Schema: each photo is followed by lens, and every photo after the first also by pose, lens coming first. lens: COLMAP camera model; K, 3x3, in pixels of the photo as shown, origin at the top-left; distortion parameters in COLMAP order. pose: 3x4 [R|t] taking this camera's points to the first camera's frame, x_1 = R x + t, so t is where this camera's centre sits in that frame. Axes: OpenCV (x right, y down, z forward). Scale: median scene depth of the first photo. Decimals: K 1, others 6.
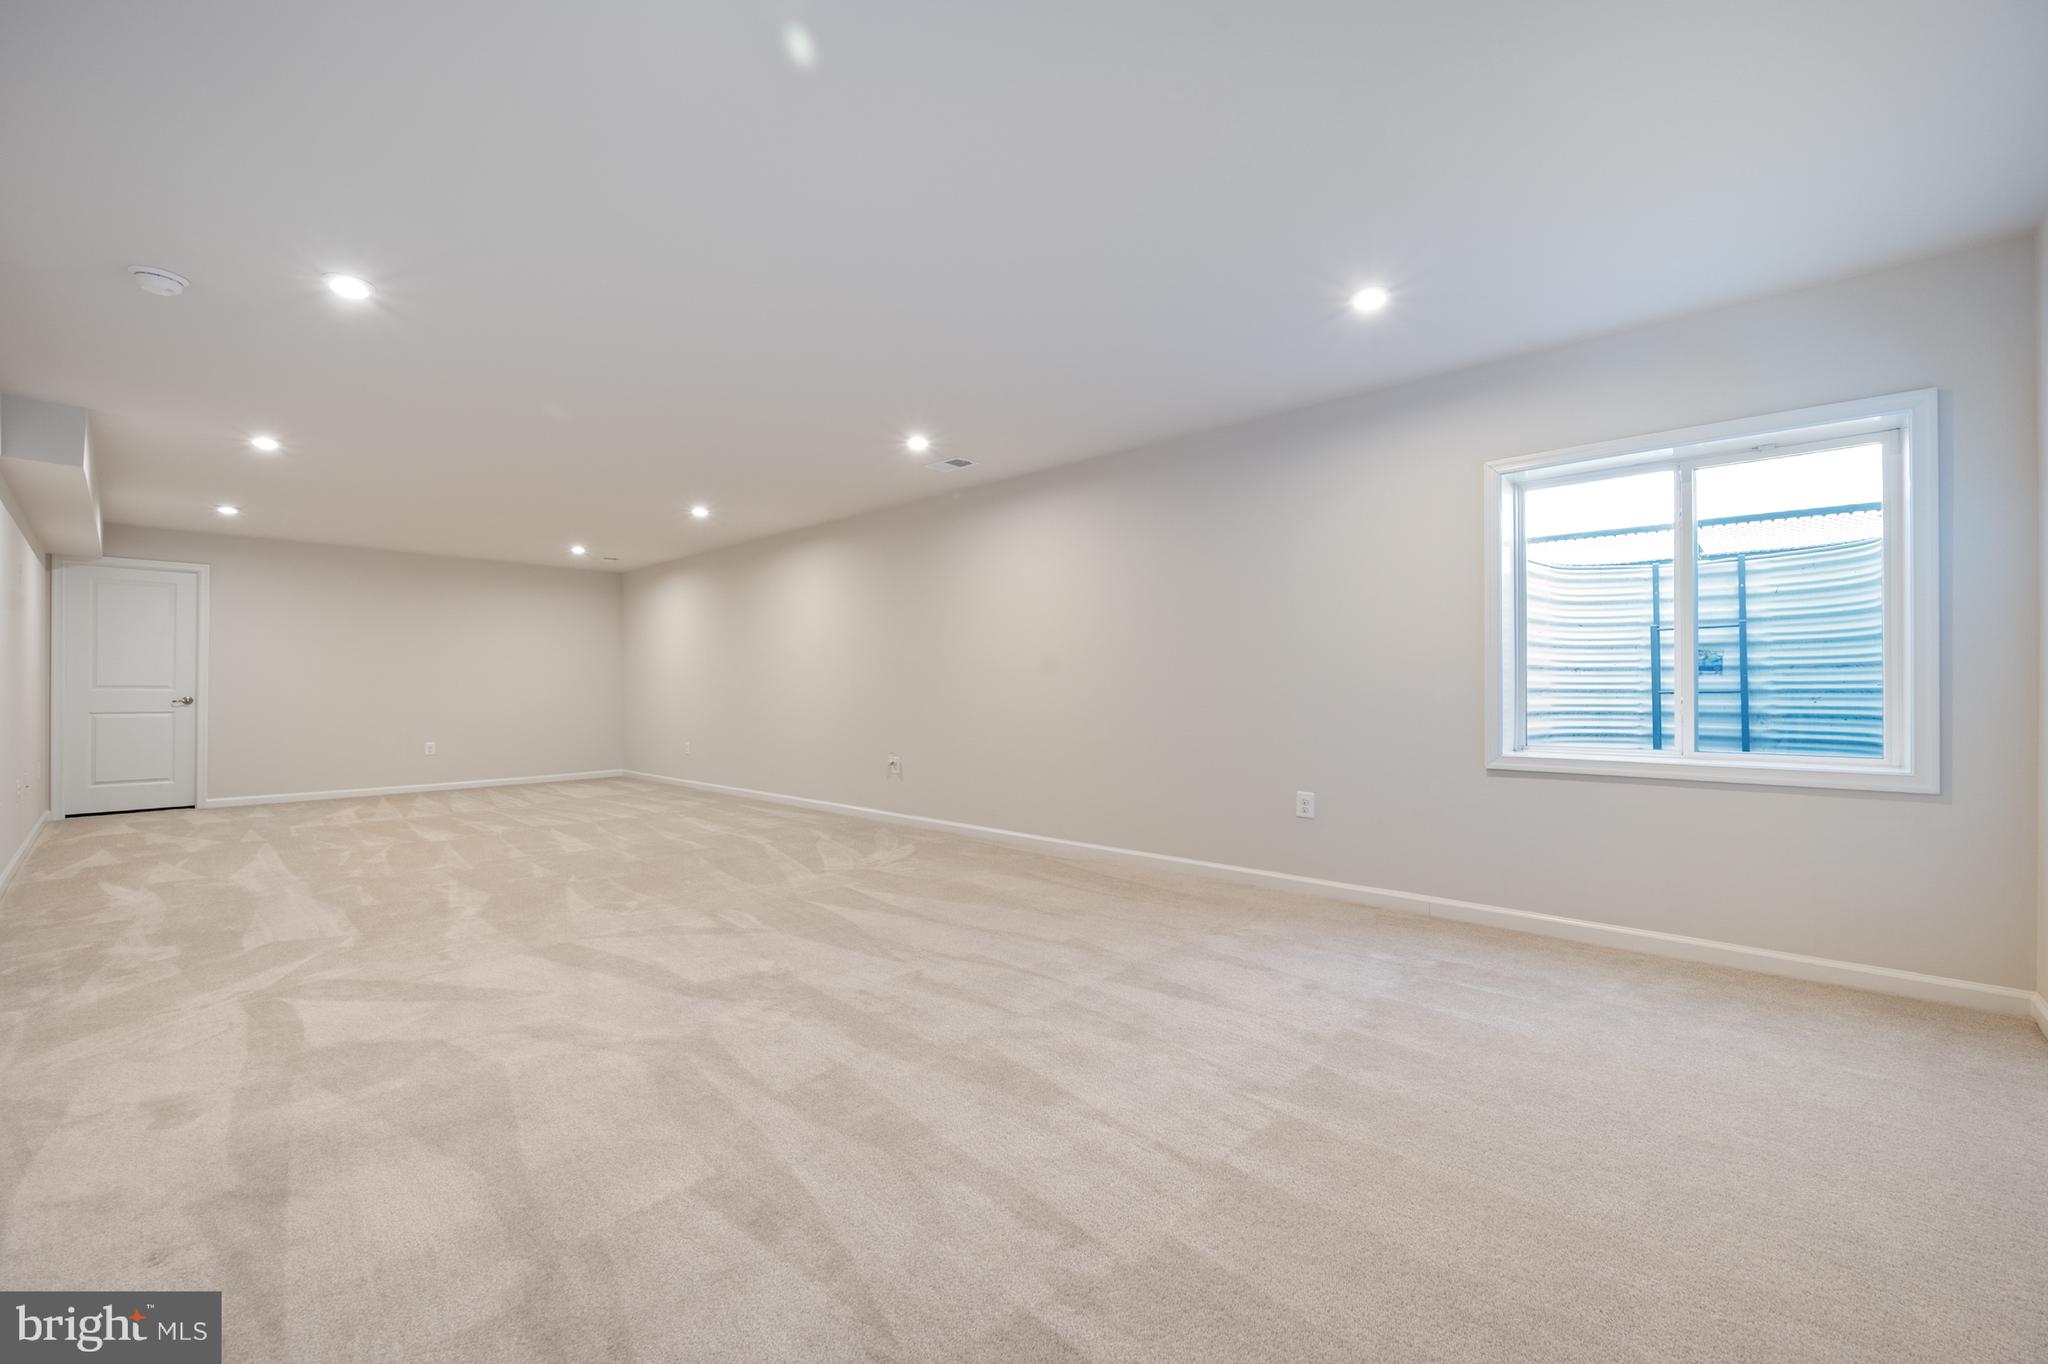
lens RADIAL K [[833.9, 0, 1020.3], [0, 833.9, 685.0], [0, 0, 1]] dist [0.003030, 0.000096]
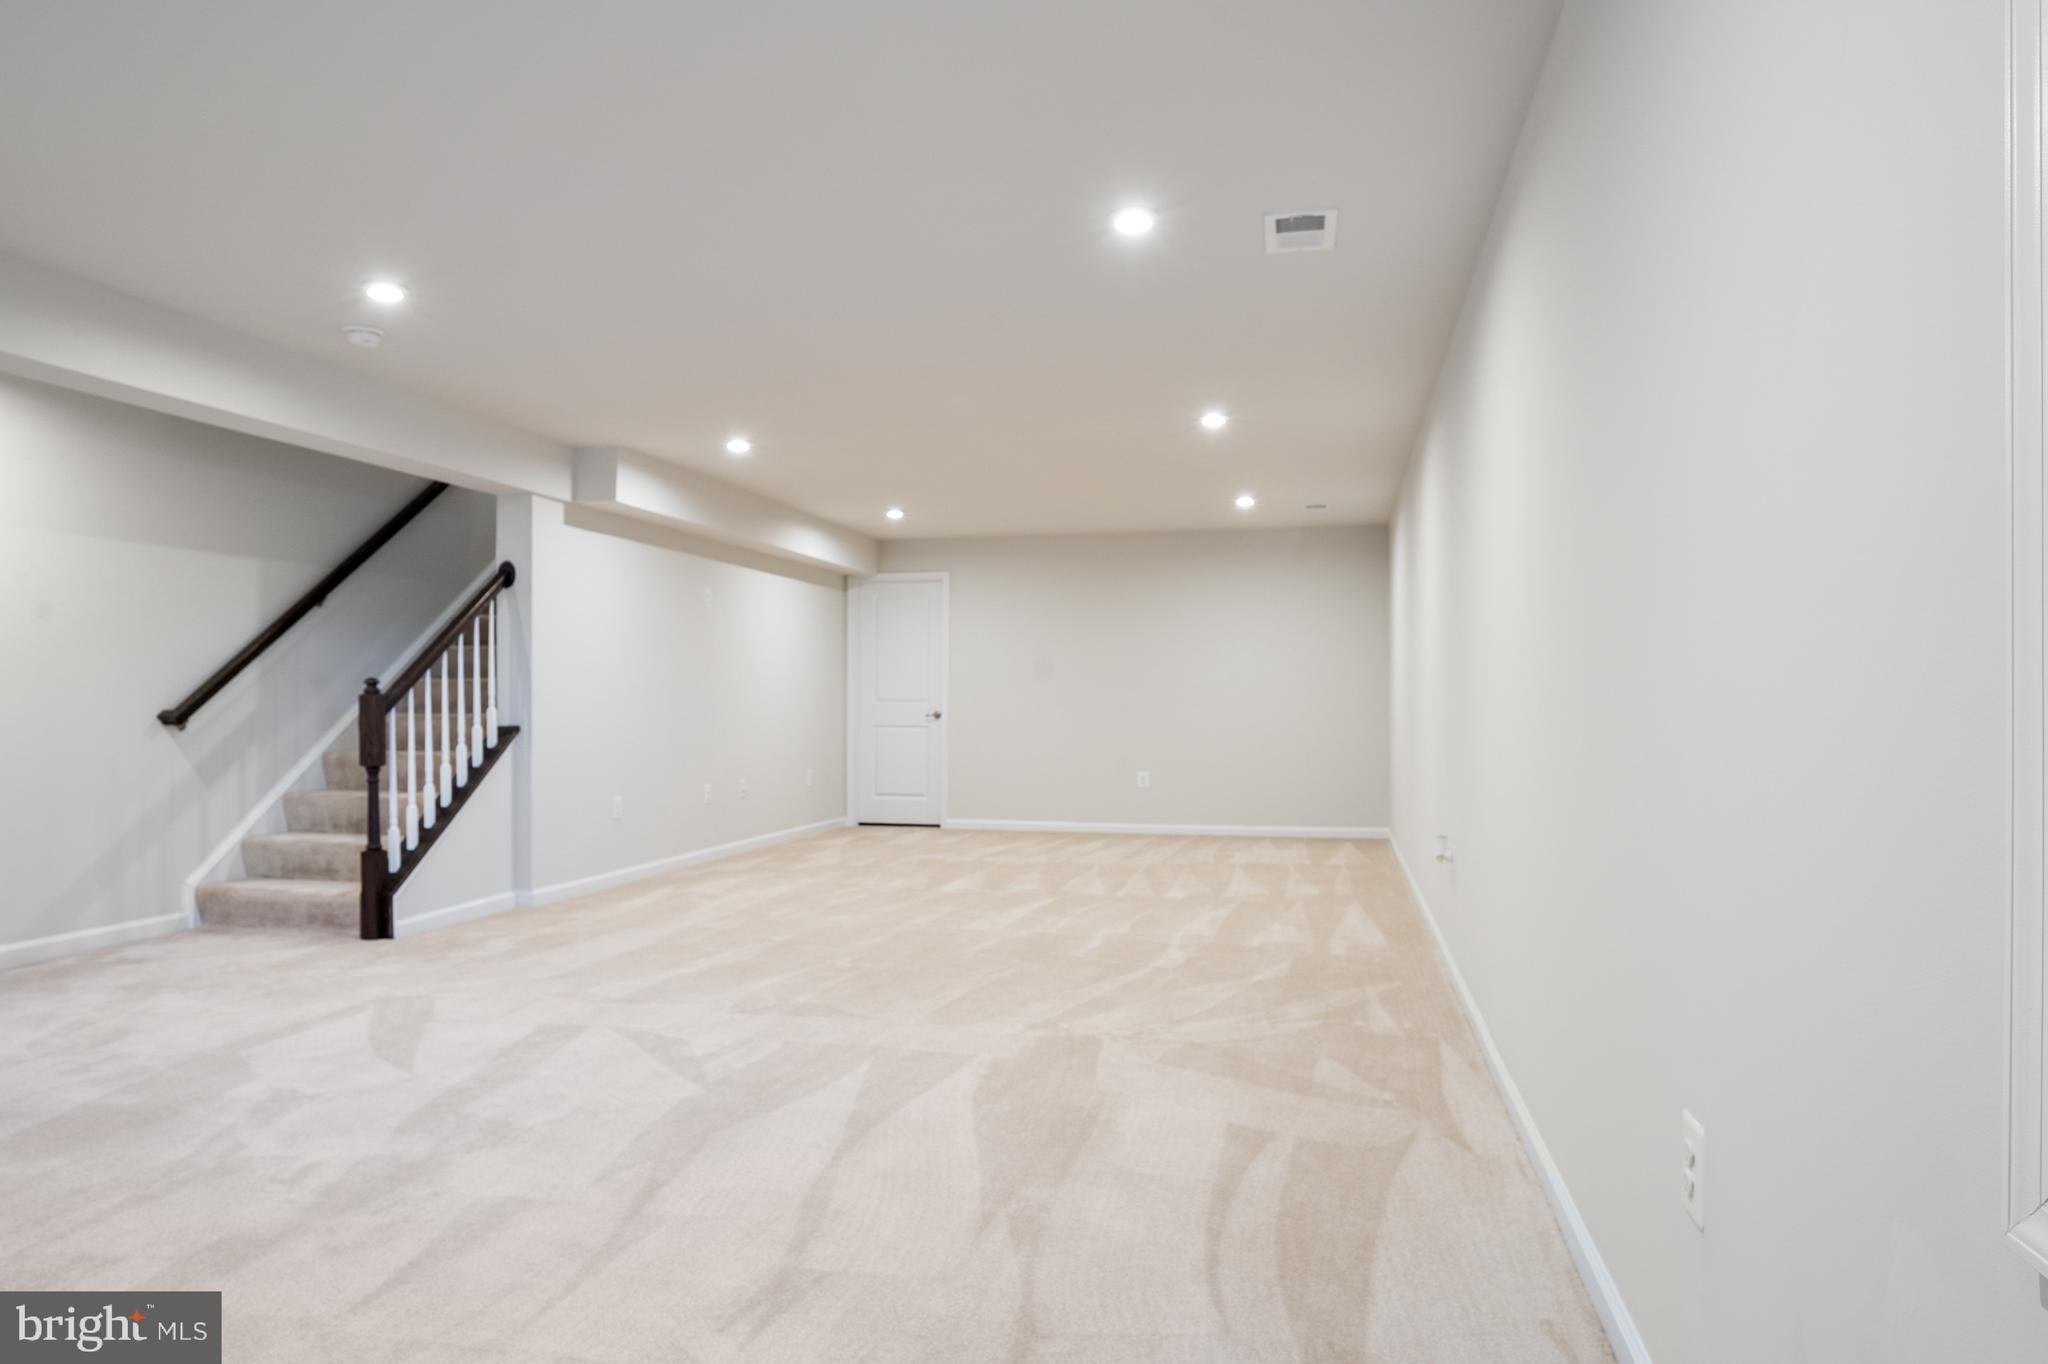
lens RADIAL K [[1289.6, 0, 1020.9], [0, 1289.6, 692.9], [0, 0, 1]] dist [-0.010571, -0.001142]
pose [[0.478338, -0.004496, -0.878164, 0.554565], [0.002472, 0.999990, -0.003773, -0.001300], [0.878172, -0.000366, 0.478344, 0.592695]]
